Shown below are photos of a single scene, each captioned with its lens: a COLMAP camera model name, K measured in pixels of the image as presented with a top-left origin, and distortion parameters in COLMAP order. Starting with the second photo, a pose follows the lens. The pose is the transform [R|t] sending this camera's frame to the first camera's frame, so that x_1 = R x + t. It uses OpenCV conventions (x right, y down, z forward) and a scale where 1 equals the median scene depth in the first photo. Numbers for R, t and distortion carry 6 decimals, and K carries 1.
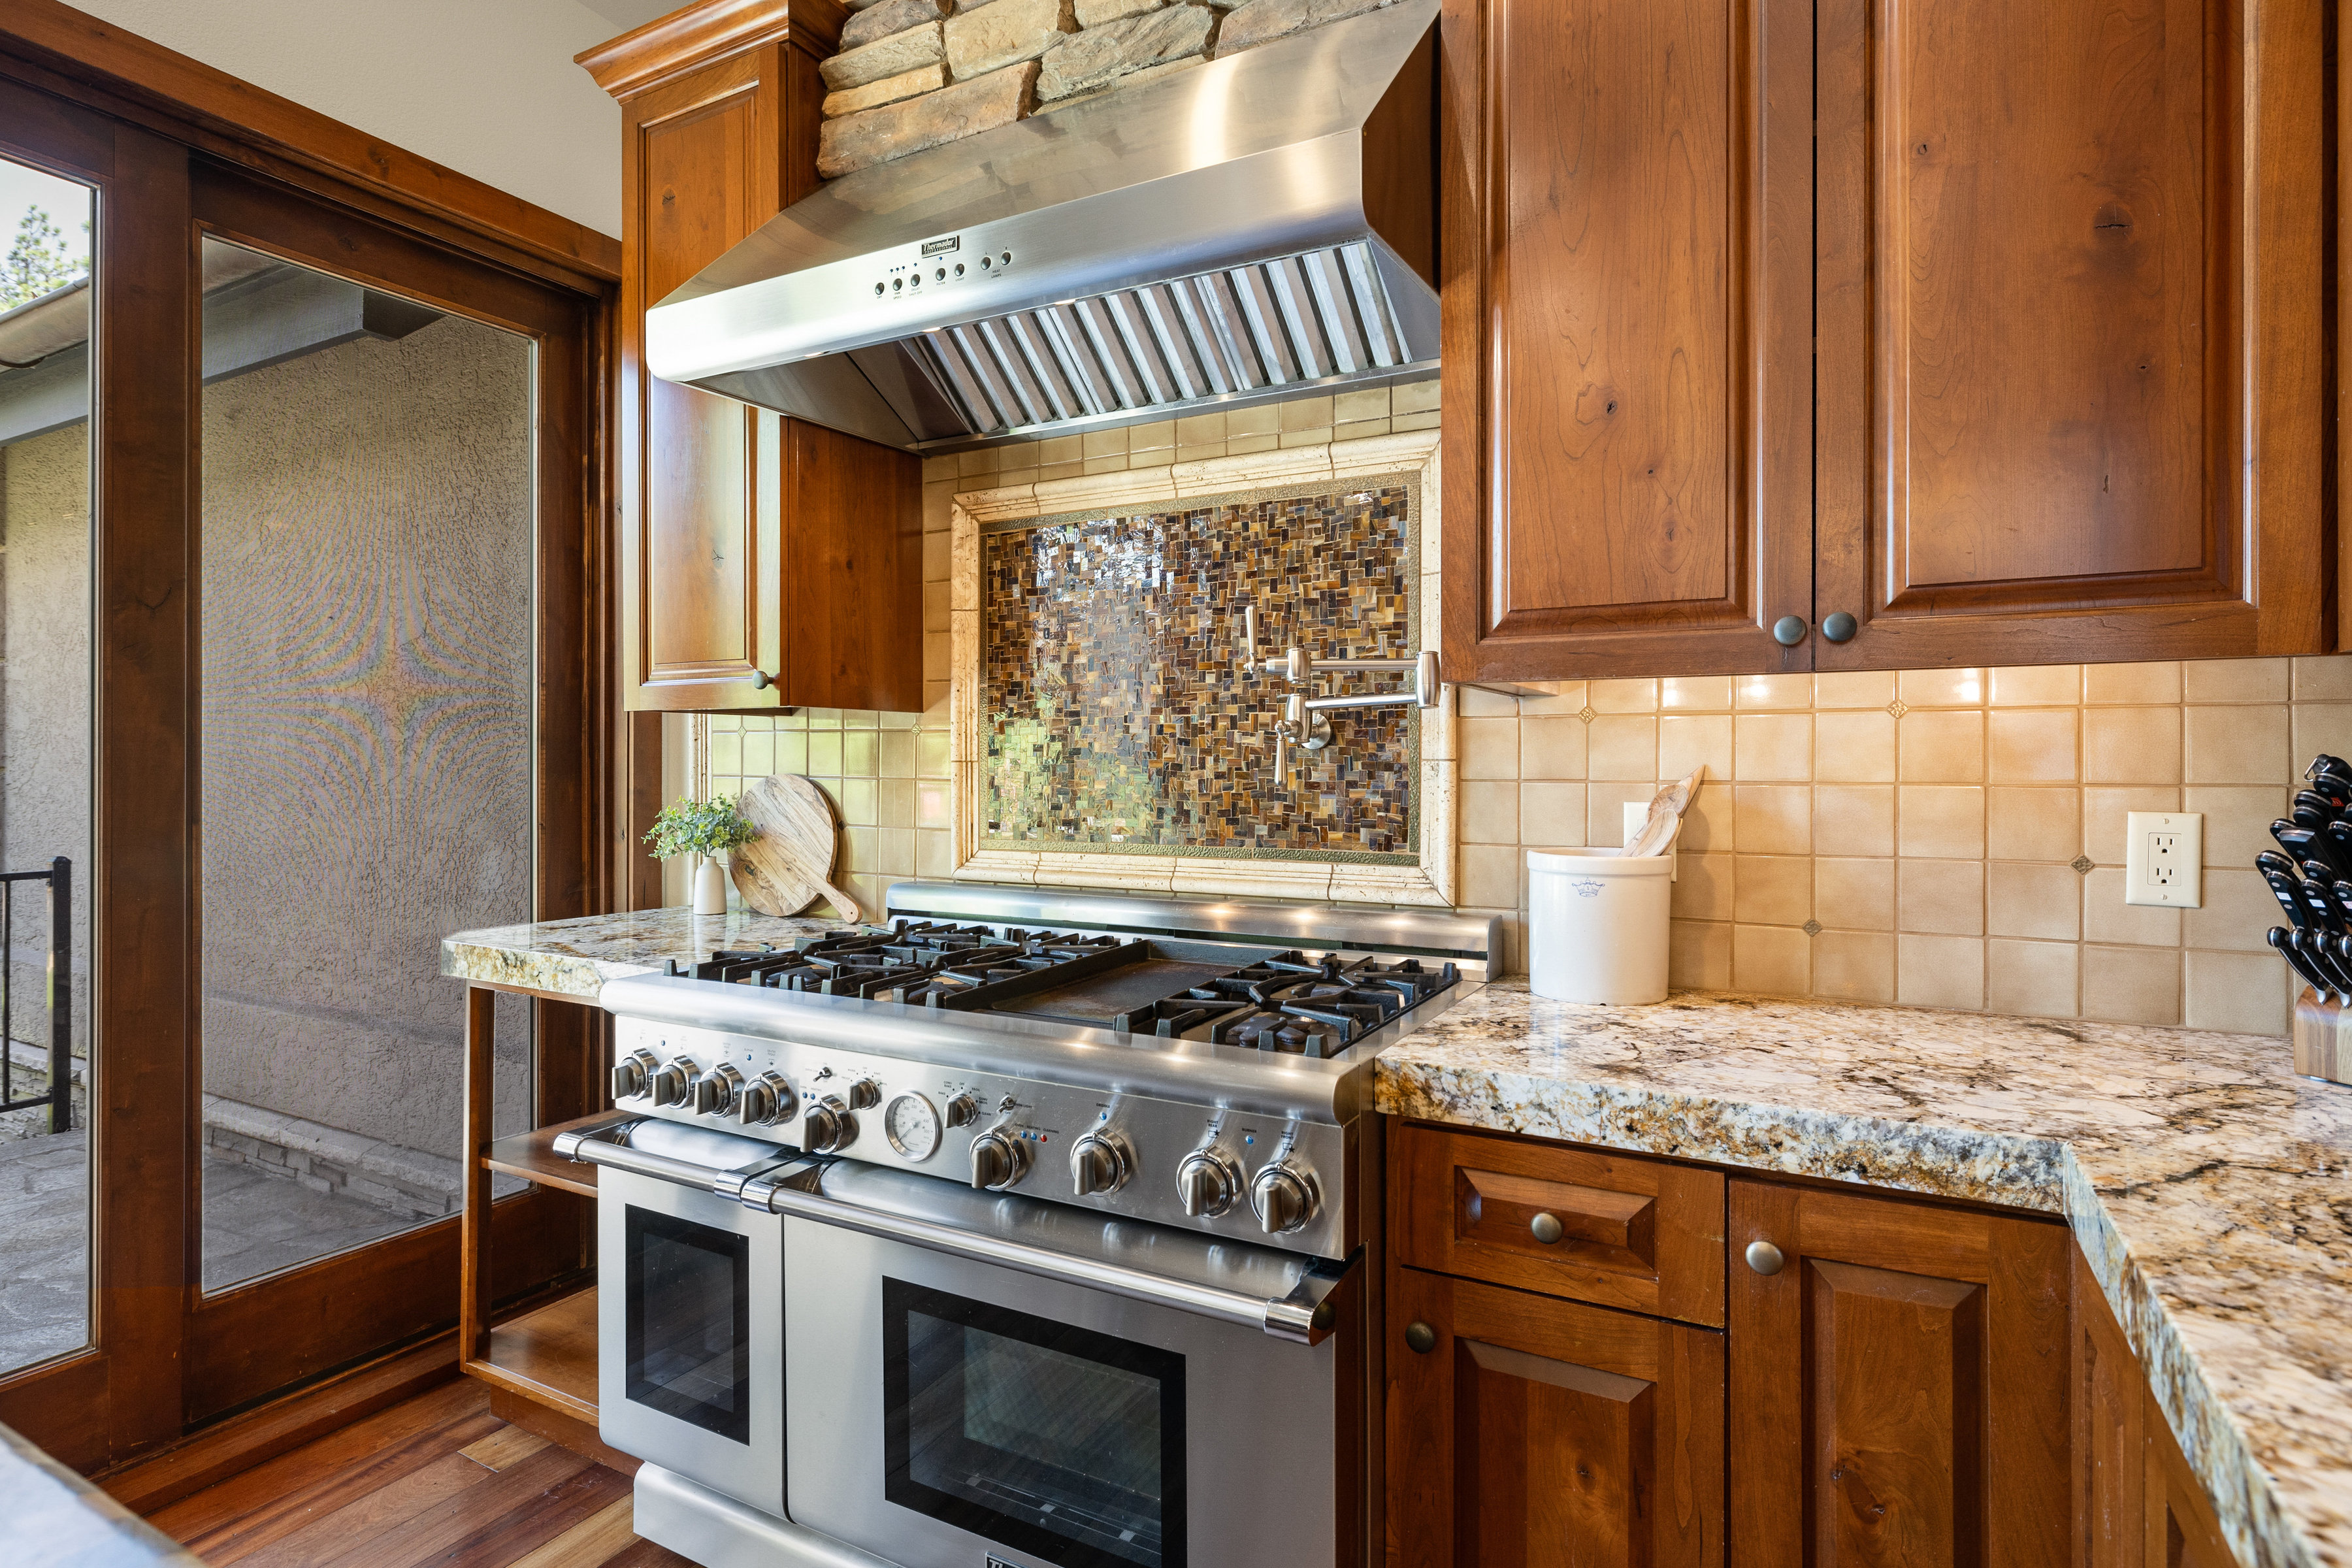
lens RADIAL K [[1212.1, 0, 1178.7], [0, 1212.1, 760.6], [0, 0, 1]] dist [0.001447, 0.000028]
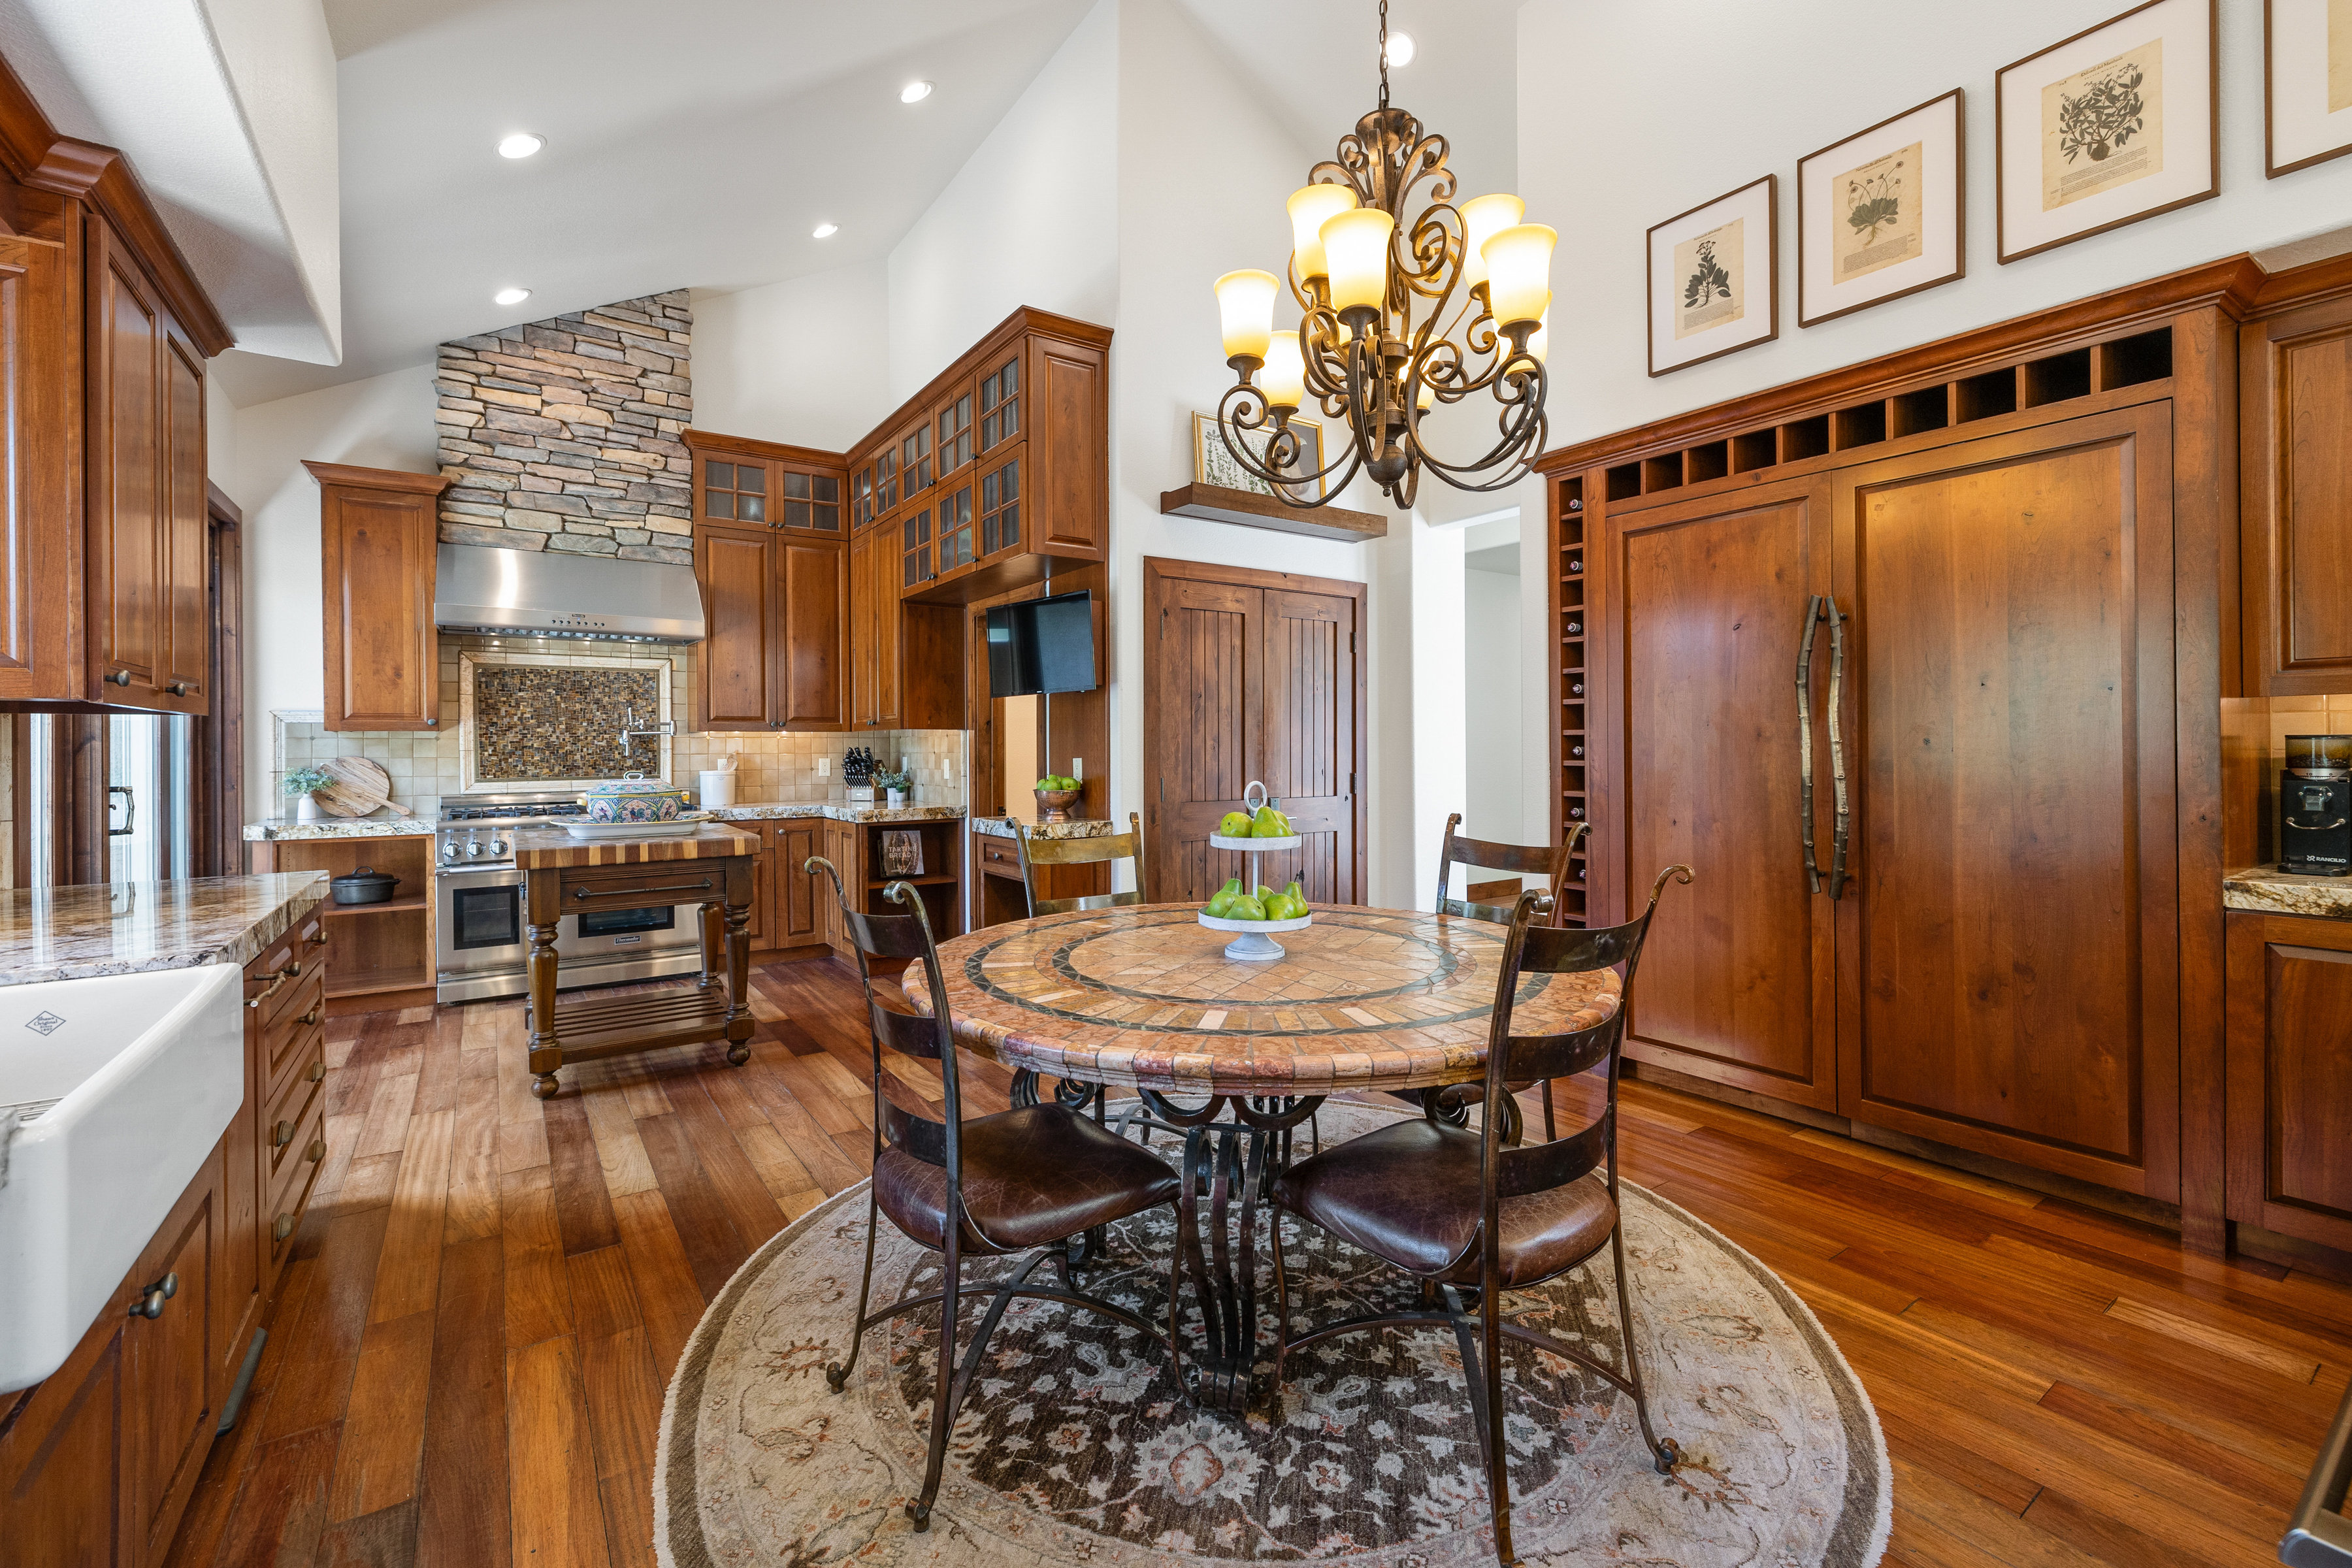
lens RADIAL K [[988.2, 0, 1173.8], [0, 988.2, 749.3], [0, 0, 1]] dist [0.001657, -0.000579]
pose [[0.445974, -0.005939, 0.895026, -2.521239], [0.004186, 0.999981, 0.004549, -0.009468], [-0.895036, 0.001718, 0.445991, -2.428620]]
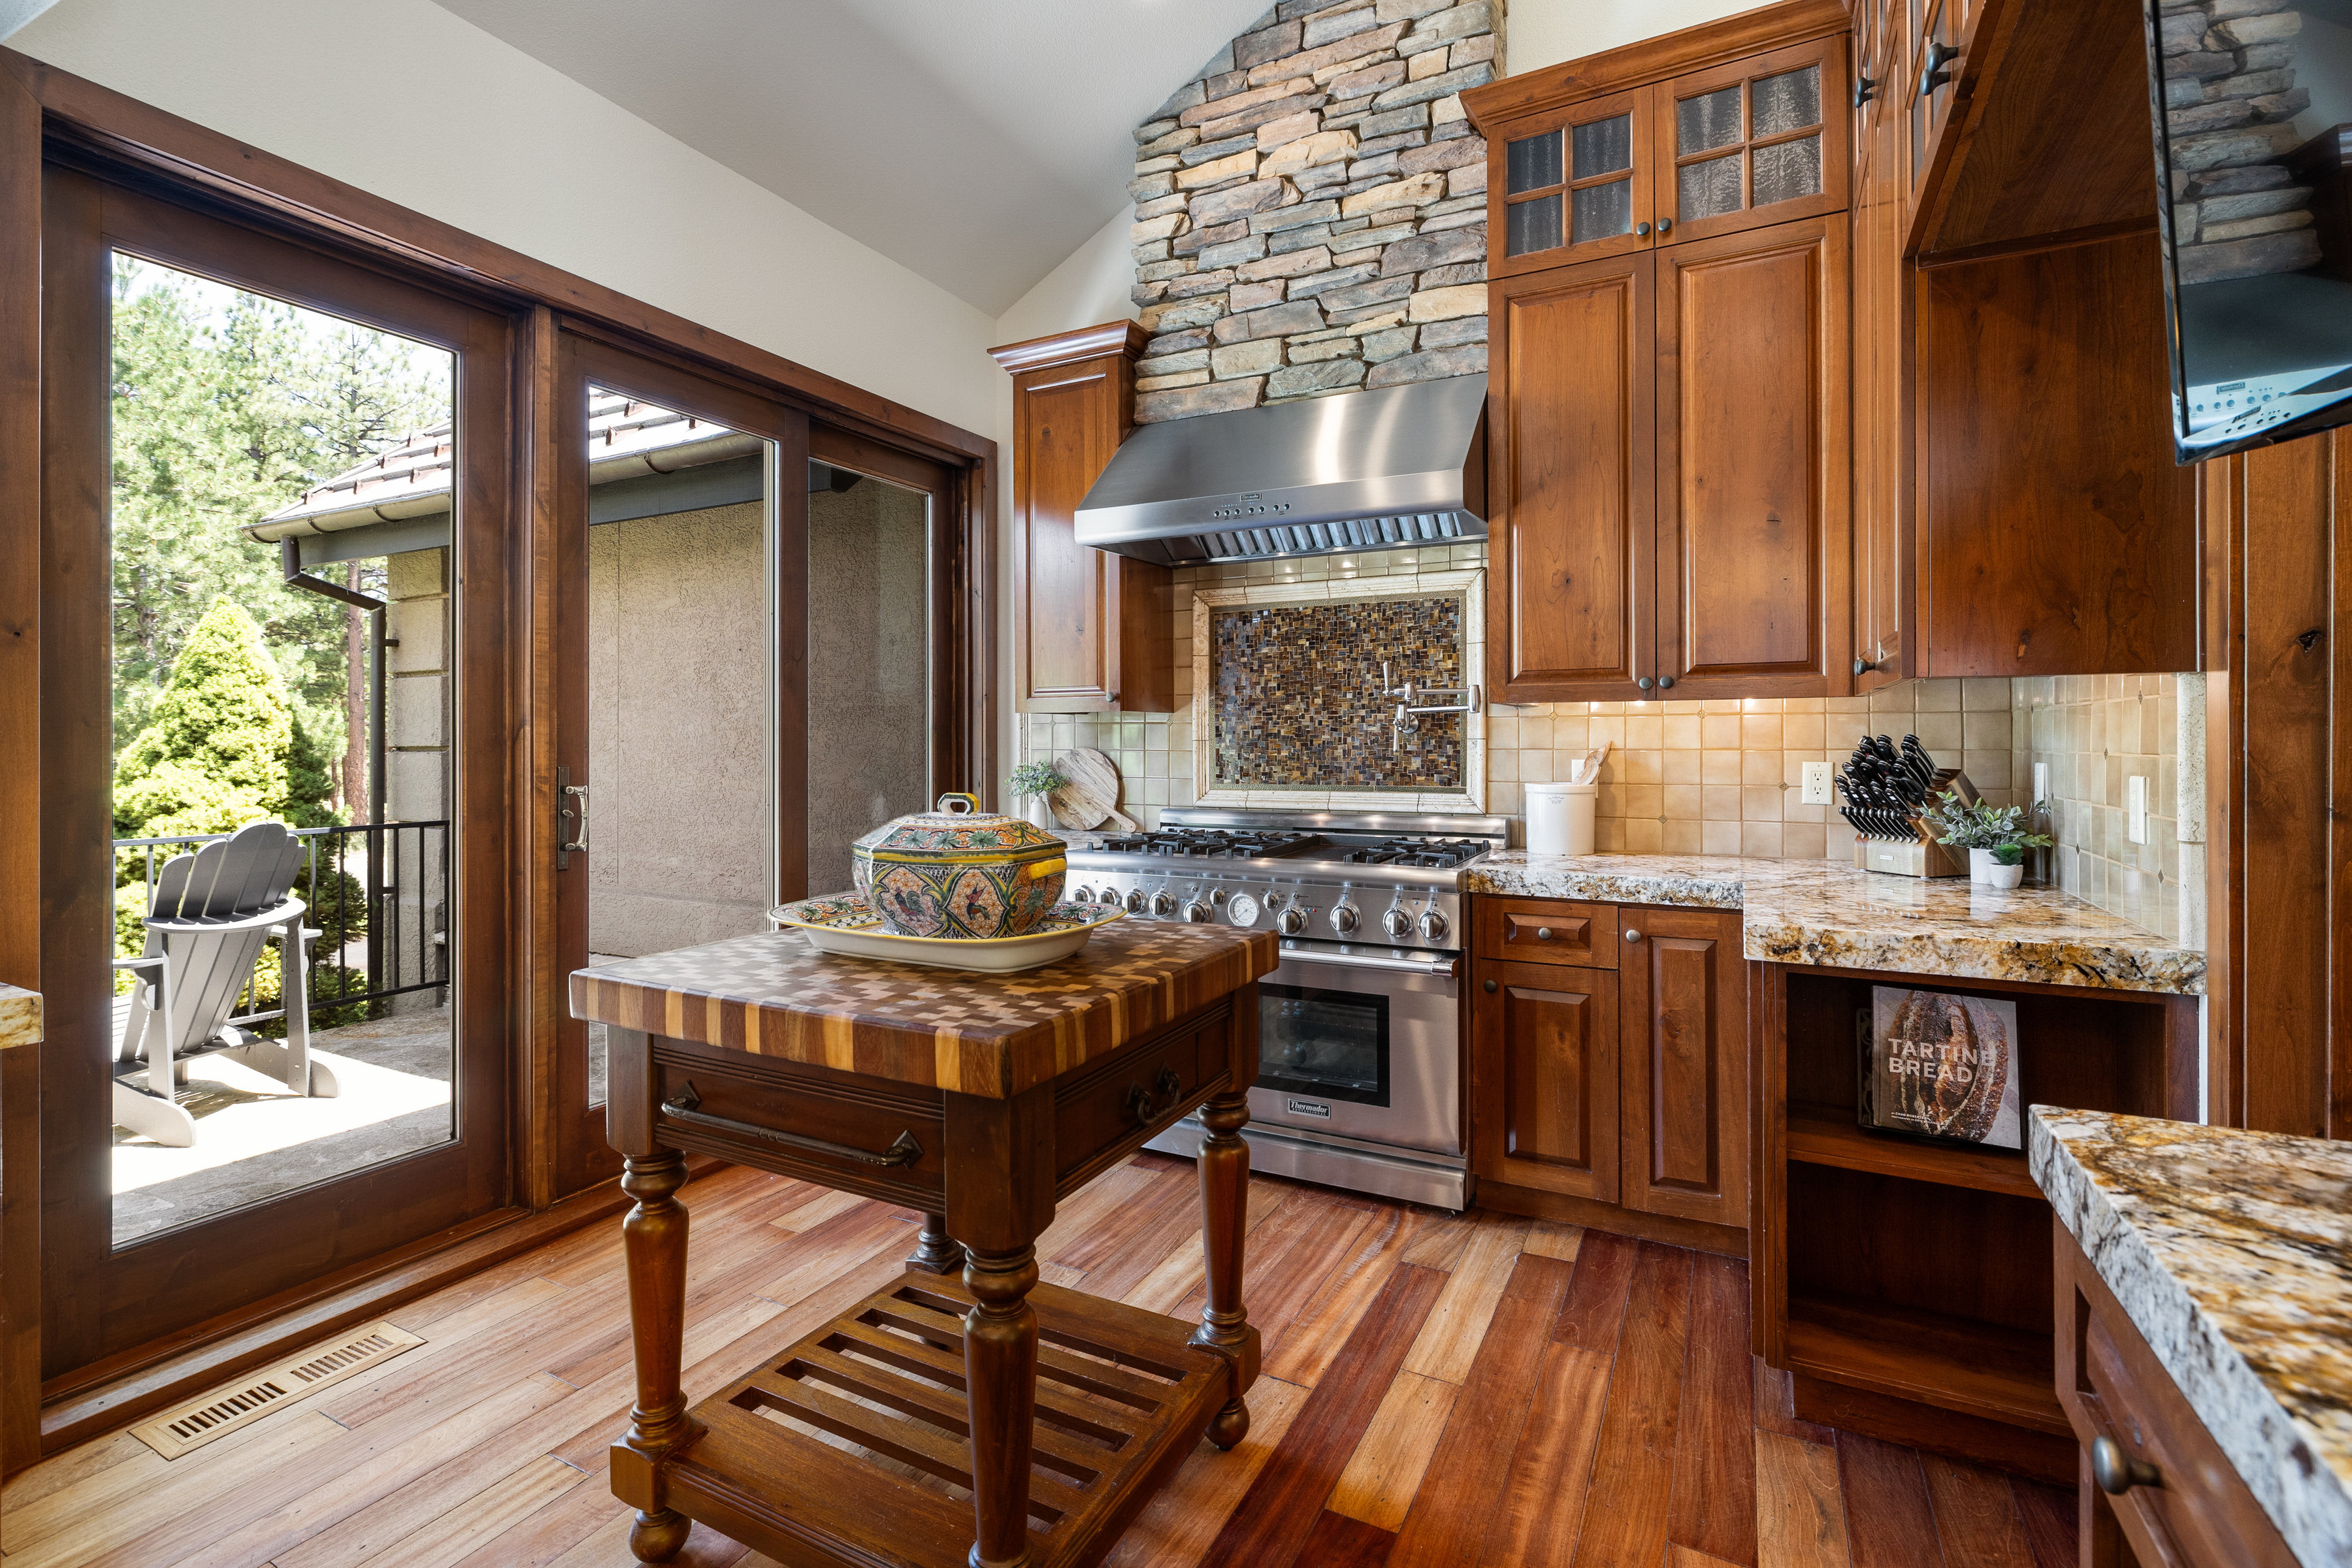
lens RADIAL K [[1086.9, 0, 1169.7], [0, 1086.9, 737.5], [0, 0, 1]] dist [0.002760, 0.000430]
pose [[0.999869, -0.003762, 0.015749, -0.431131], [0.003773, 0.999993, -0.000682, -0.004741], [-0.015746, 0.000741, 0.999876, -1.043104]]
